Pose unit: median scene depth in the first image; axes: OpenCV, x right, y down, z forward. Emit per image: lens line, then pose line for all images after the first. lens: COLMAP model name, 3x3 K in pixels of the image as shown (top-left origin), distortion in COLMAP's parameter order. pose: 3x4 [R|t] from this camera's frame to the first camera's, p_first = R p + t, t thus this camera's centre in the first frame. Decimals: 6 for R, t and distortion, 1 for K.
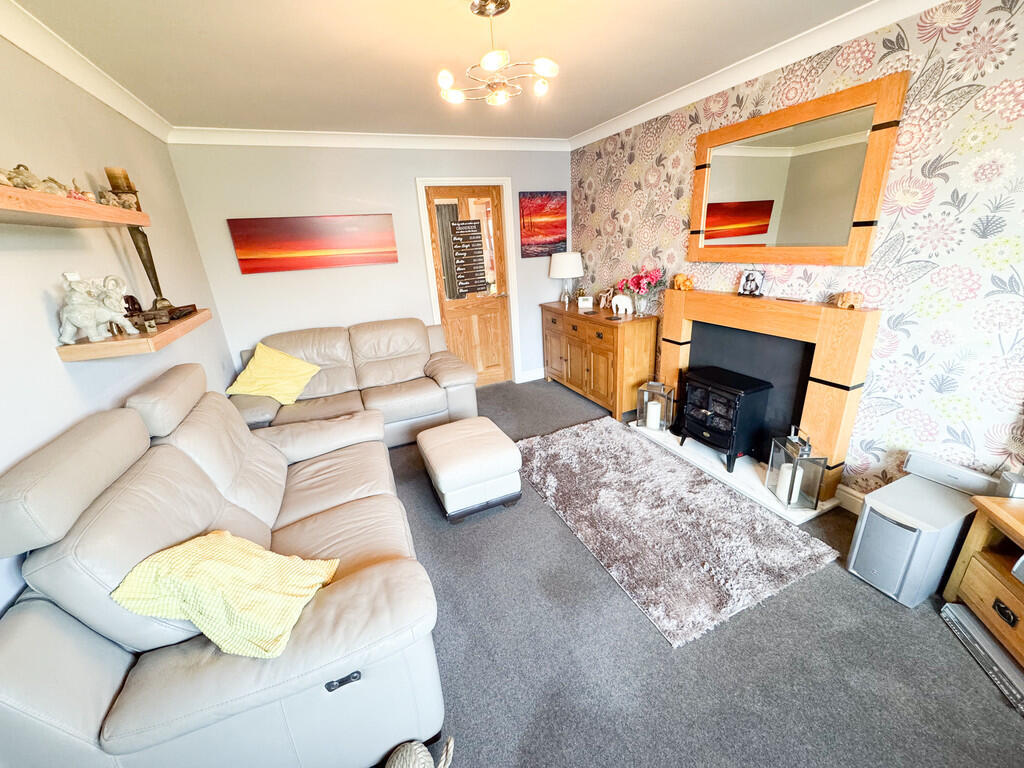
lens RADIAL K [[408.2, 0, 512.7], [0, 408.2, 384.4], [0, 0, 1]] dist [-0.001822, 0.000225]
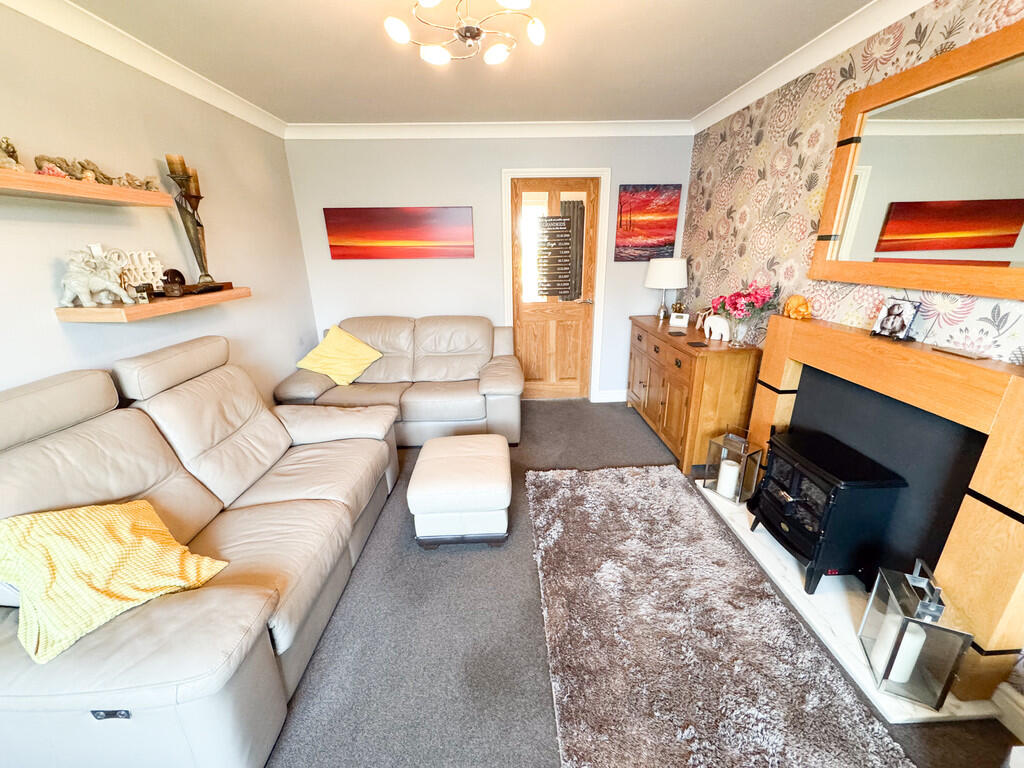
lens RADIAL K [[408.2, 0, 513.0], [0, 408.2, 384.8], [0, 0, 1]] dist [-0.001822, 0.000225]
pose [[0.927748, 0.163652, -0.335412, 0.227764], [-0.164013, 0.986076, 0.027460, -0.057666], [0.335235, 0.029536, 0.941671, 0.173731]]
